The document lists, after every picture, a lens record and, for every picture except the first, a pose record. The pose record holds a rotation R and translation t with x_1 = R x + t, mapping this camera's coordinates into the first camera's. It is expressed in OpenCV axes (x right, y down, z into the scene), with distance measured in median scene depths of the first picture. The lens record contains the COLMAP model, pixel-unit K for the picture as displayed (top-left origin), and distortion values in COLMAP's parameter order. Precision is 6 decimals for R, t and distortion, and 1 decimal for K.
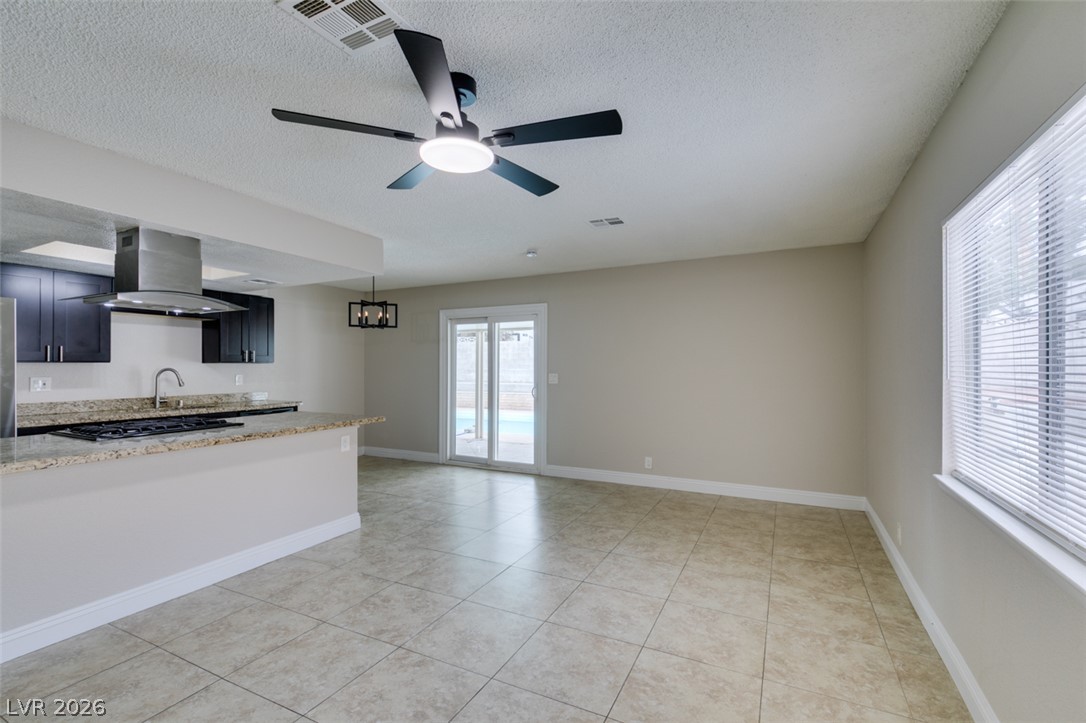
lens RADIAL K [[486.3, 0, 542.4], [0, 486.3, 366.0], [0, 0, 1]] dist [0.001683, -0.000435]
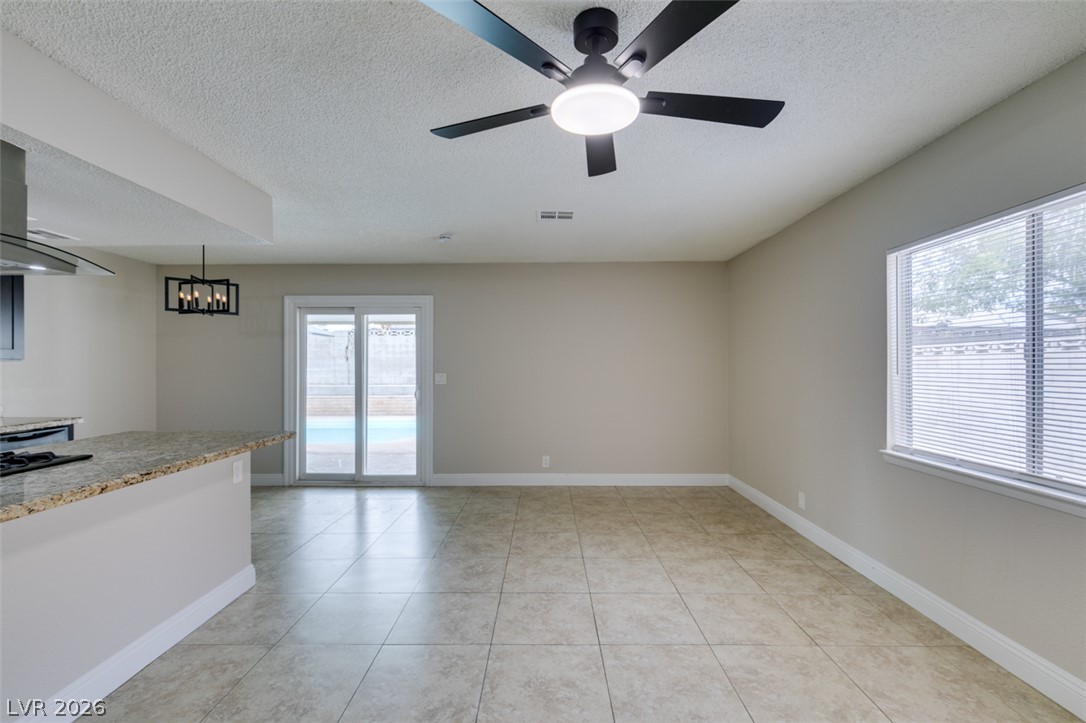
lens RADIAL K [[486.3, 0, 542.4], [0, 486.3, 366.0], [0, 0, 1]] dist [0.001683, -0.000435]
pose [[0.896334, -0.001374, 0.443377, -0.258955], [0.000785, 0.999999, 0.001511, 0.001112], [-0.443378, -0.001007, 0.896334, 0.121953]]
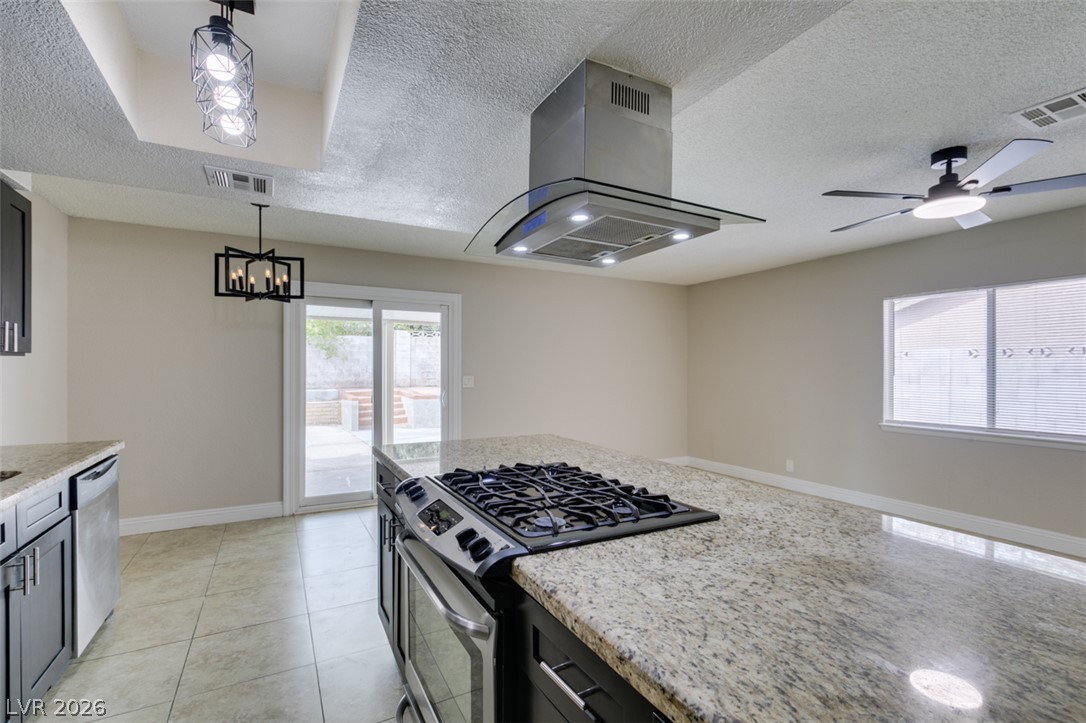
lens RADIAL K [[489.4, 0, 543.2], [0, 489.4, 374.7], [0, 0, 1]] dist [0.004886, 0.000253]
pose [[0.562860, -0.006201, 0.826529, -0.775765], [-0.004192, 0.999938, 0.010356, 0.004744], [-0.826541, -0.009294, 0.562799, 0.481238]]
